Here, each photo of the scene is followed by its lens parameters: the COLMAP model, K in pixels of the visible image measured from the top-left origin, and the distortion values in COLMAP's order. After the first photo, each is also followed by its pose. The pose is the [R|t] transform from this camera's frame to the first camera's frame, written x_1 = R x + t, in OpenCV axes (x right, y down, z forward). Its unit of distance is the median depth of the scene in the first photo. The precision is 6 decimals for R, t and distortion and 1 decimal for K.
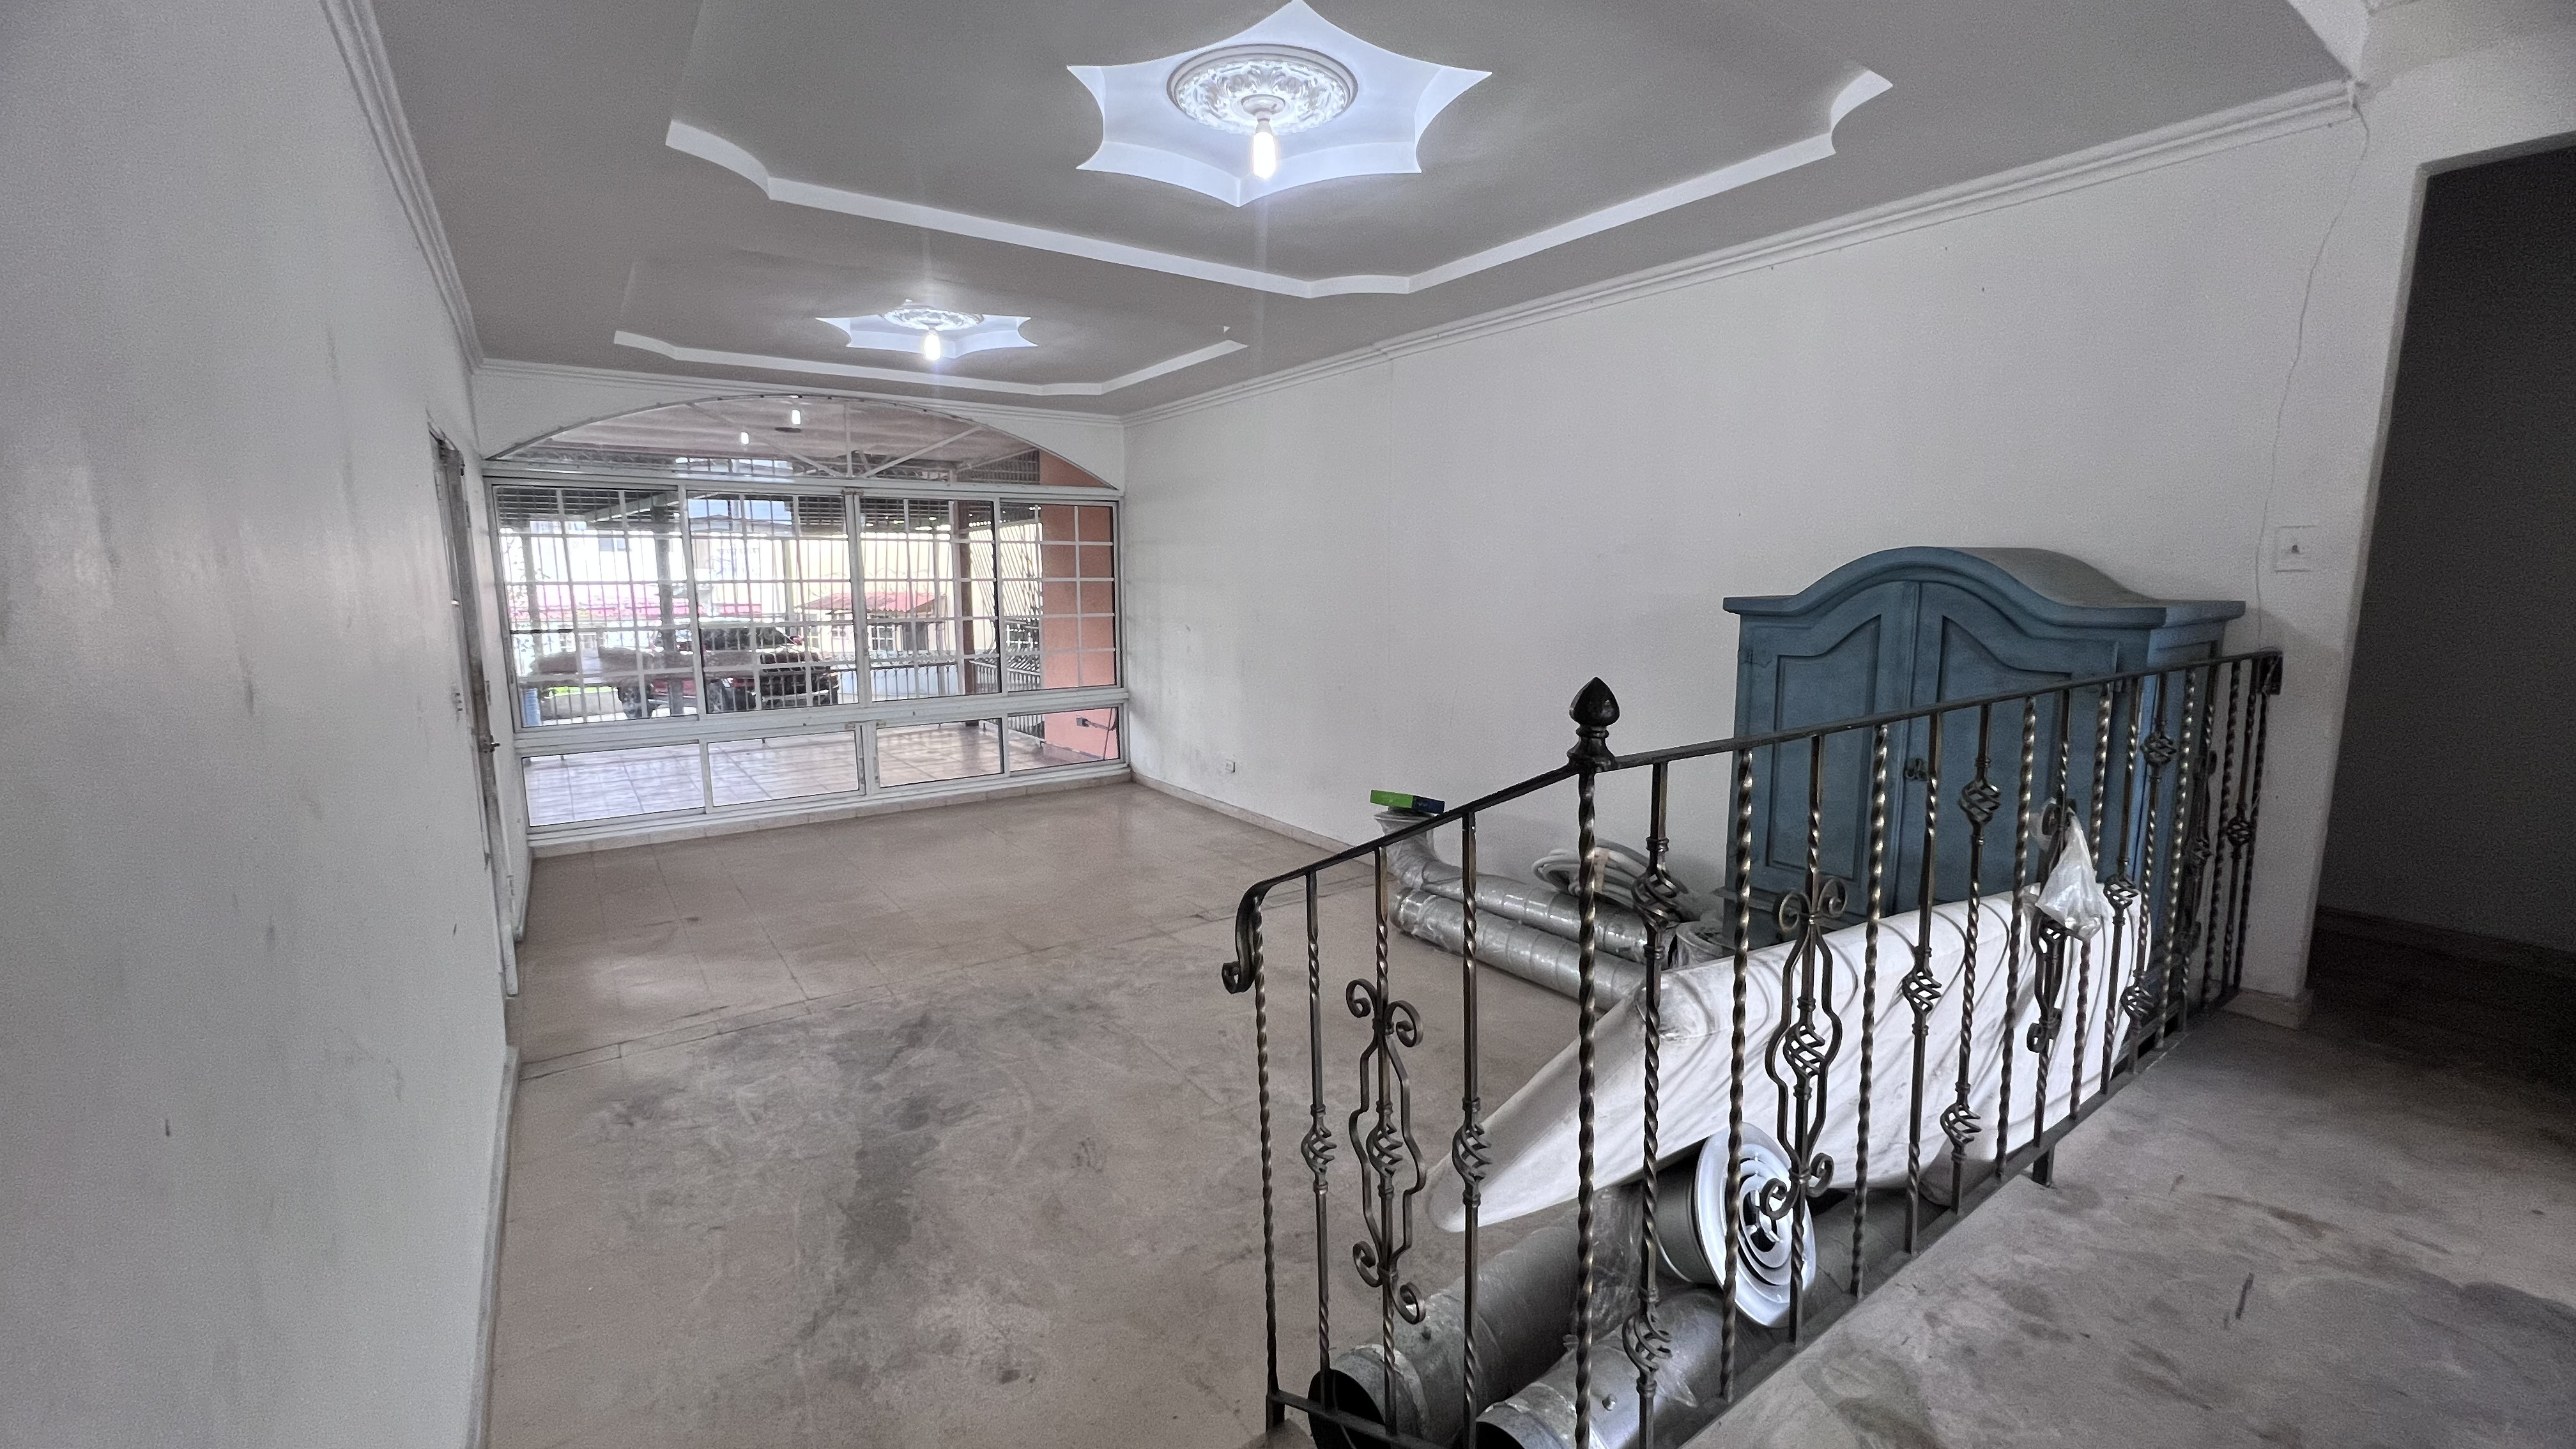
lens RADIAL K [[1027.2, 0, 1286.1], [0, 1027.2, 723.1], [0, 0, 1]] dist [-0.002228, 0.000224]
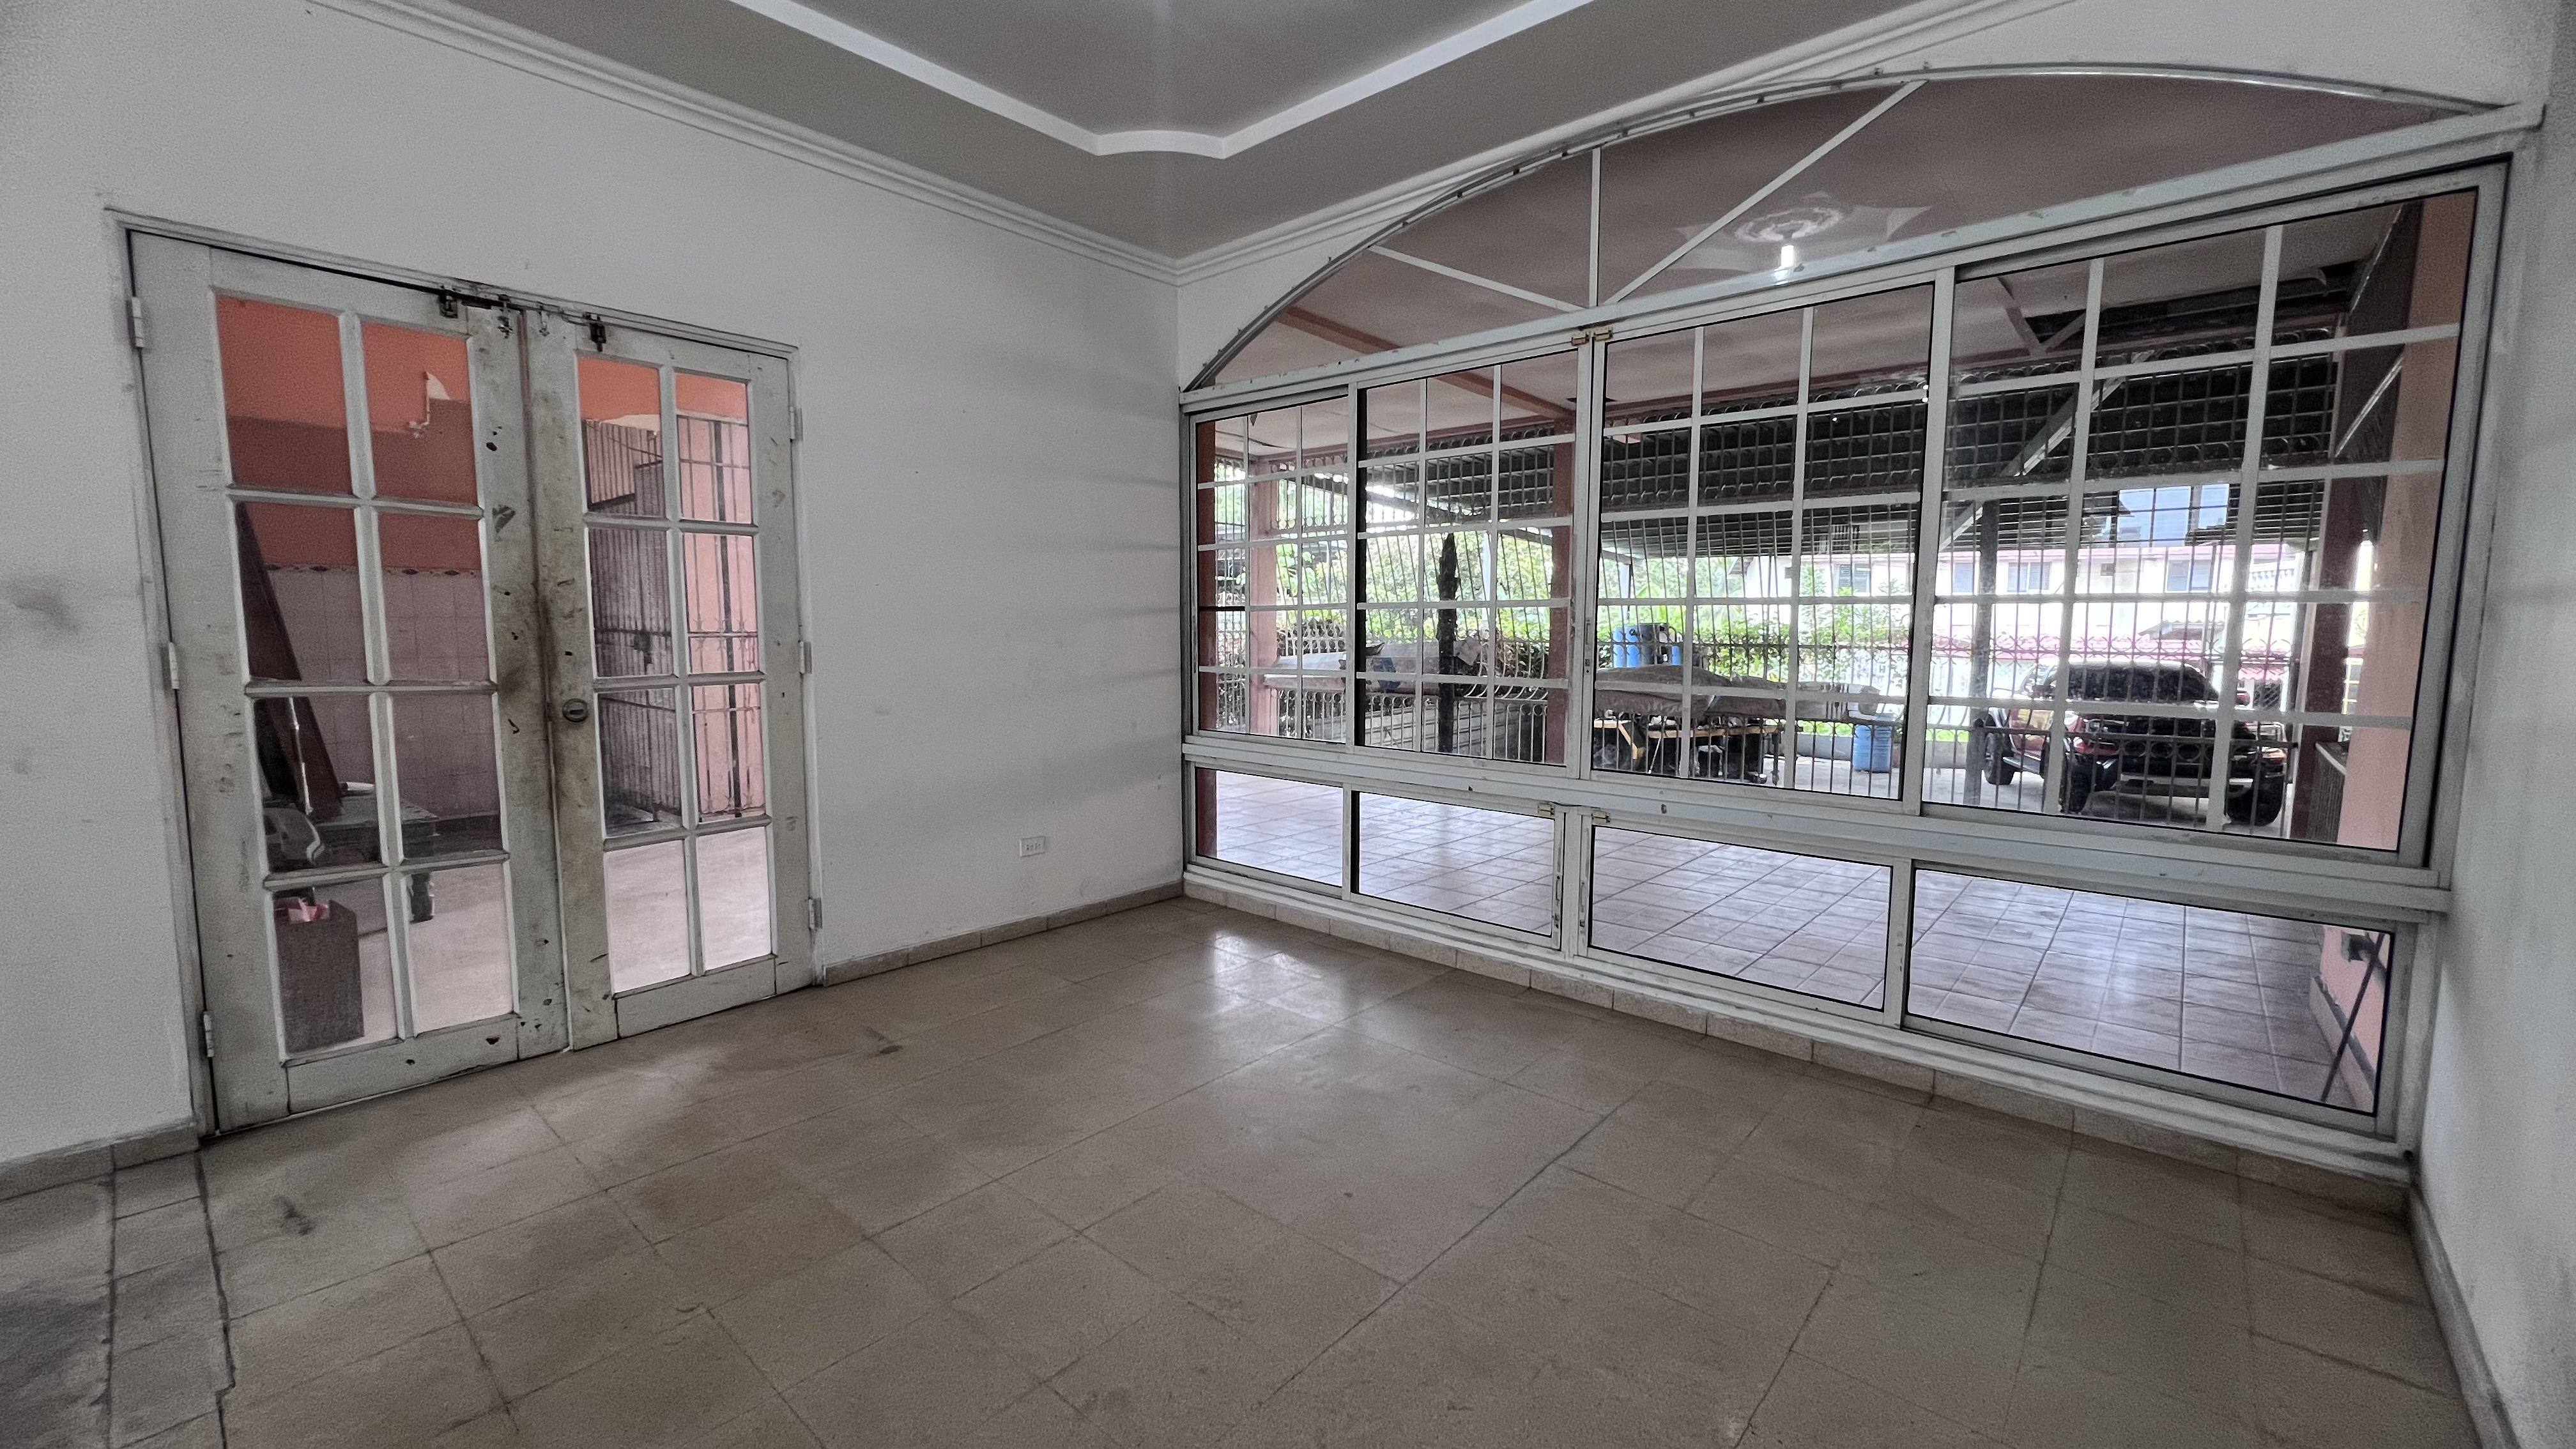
lens RADIAL K [[1029.1, 0, 1286.7], [0, 1029.1, 723.1], [0, 0, 1]] dist [-0.001878, 0.000192]
pose [[0.223436, 0.101998, -0.969367, 0.062900], [-0.147316, 0.986620, 0.069857, -0.102044], [0.963522, 0.127194, 0.235472, 1.387712]]
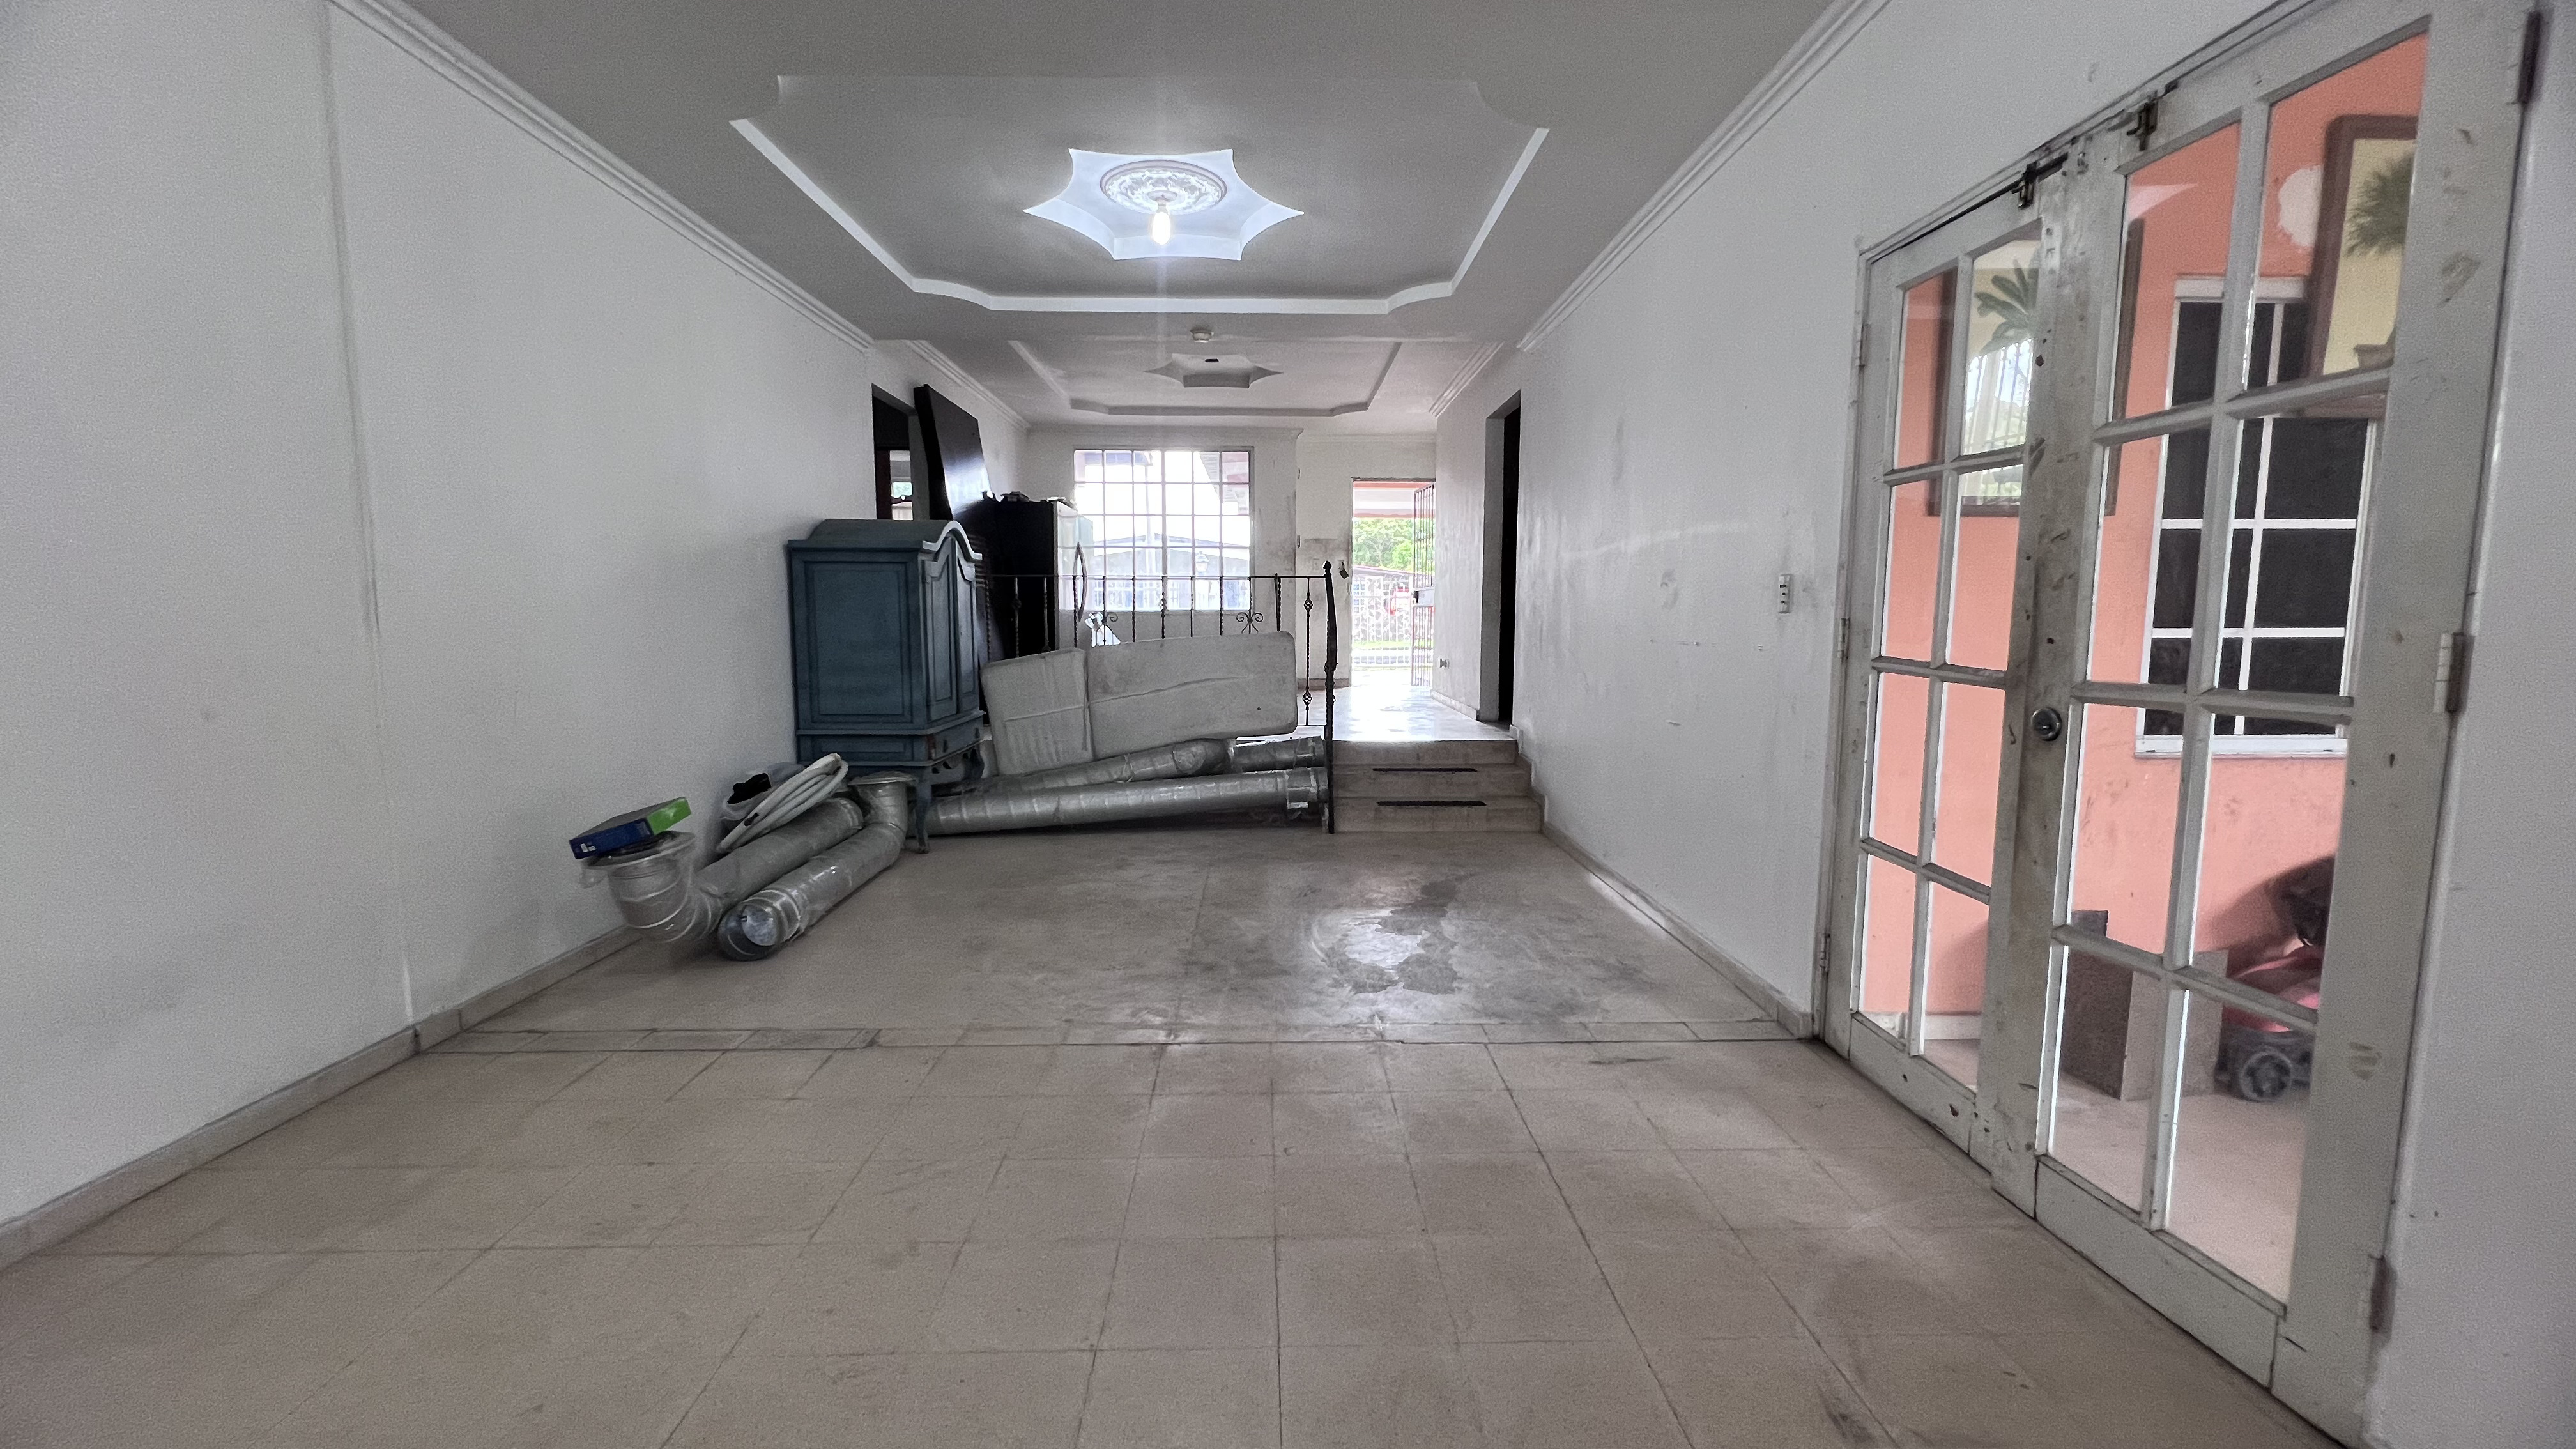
lens RADIAL K [[1029.1, 0, 1286.7], [0, 1029.1, 723.1], [0, 0, 1]] dist [-0.001878, 0.000192]
pose [[-0.828424, -0.054358, 0.557457, -0.783861], [0.085817, 0.971210, 0.222233, -0.130559], [-0.553488, 0.231942, -0.799909, 1.696191]]
